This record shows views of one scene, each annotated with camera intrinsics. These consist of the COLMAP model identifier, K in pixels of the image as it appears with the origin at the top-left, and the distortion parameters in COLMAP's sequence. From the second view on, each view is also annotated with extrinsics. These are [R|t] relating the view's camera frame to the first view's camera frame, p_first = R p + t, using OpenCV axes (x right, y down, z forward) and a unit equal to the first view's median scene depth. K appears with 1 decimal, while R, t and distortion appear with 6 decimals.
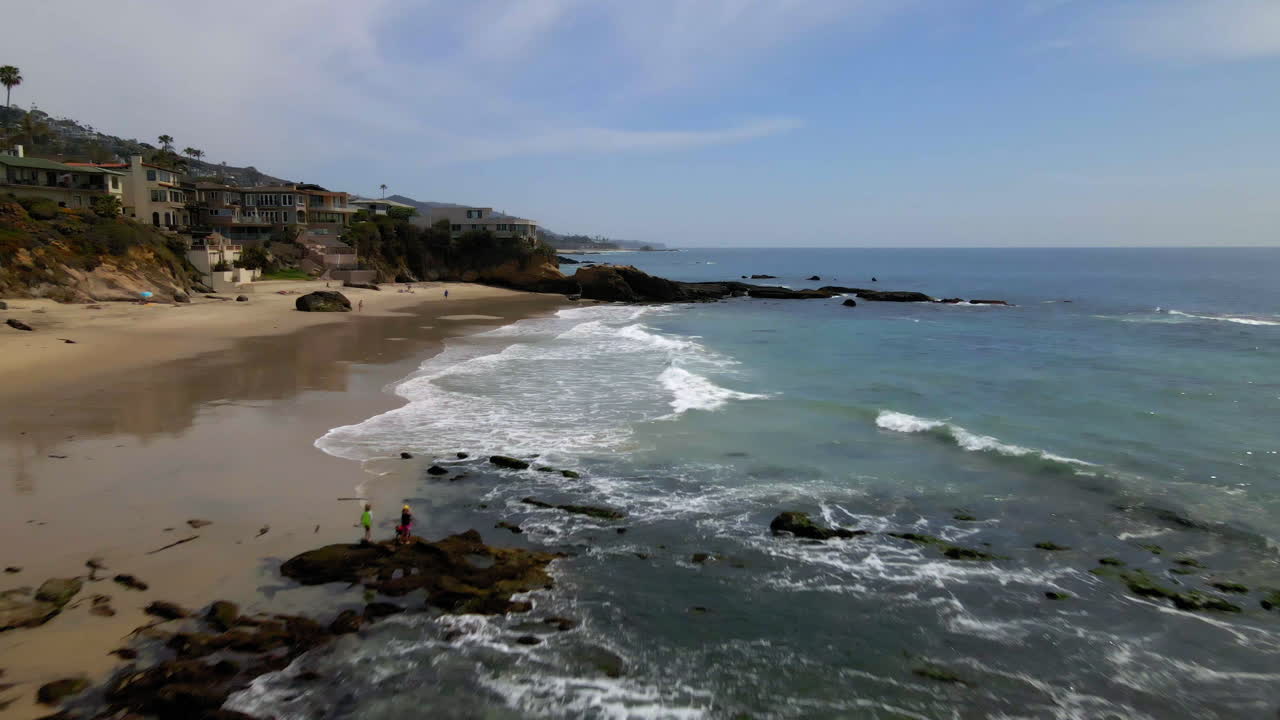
lens RADIAL K [[903.3, 0, 640.0], [0, 903.3, 360.0], [0, 0, 1]] dist [0.004581, 0.004695]
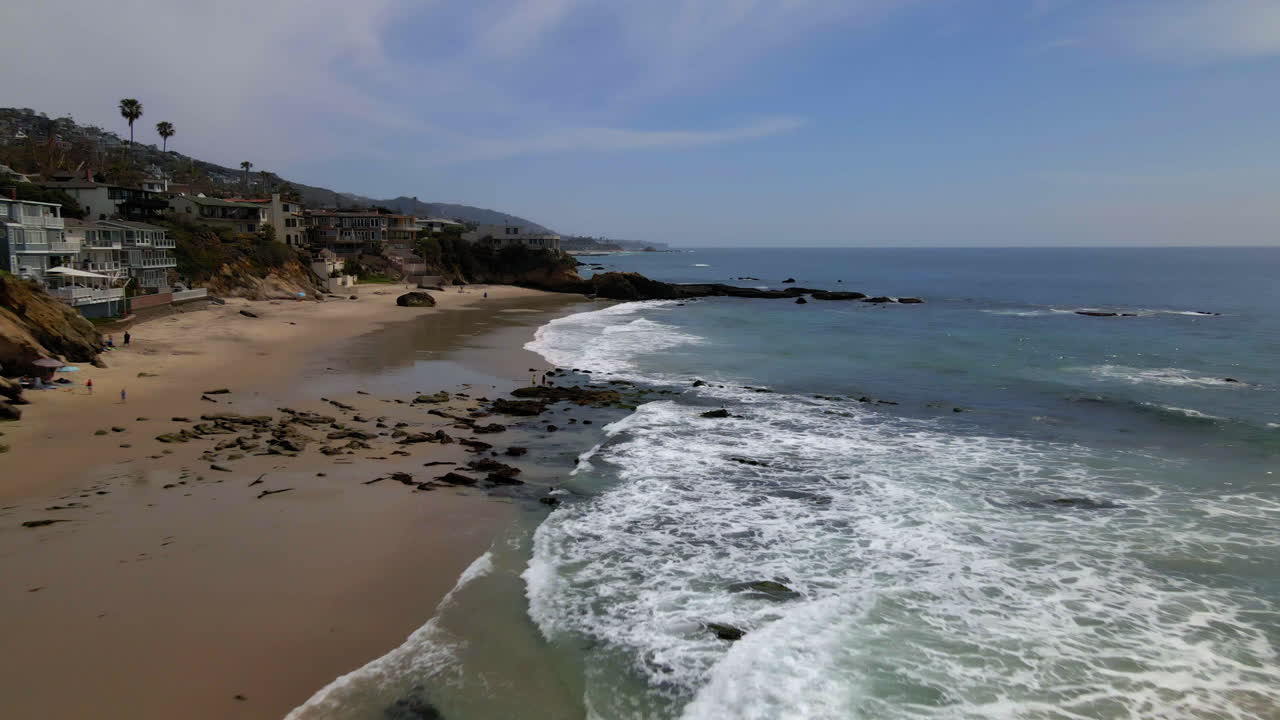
lens RADIAL K [[903.3, 0, 640.0], [0, 903.3, 360.0], [0, 0, 1]] dist [0.004581, 0.004695]
pose [[0.999981, -0.000546, -0.006080, 0.004945], [0.000547, 1.000000, 0.000228, 0.024507], [0.006079, -0.000231, 0.999981, -0.337261]]
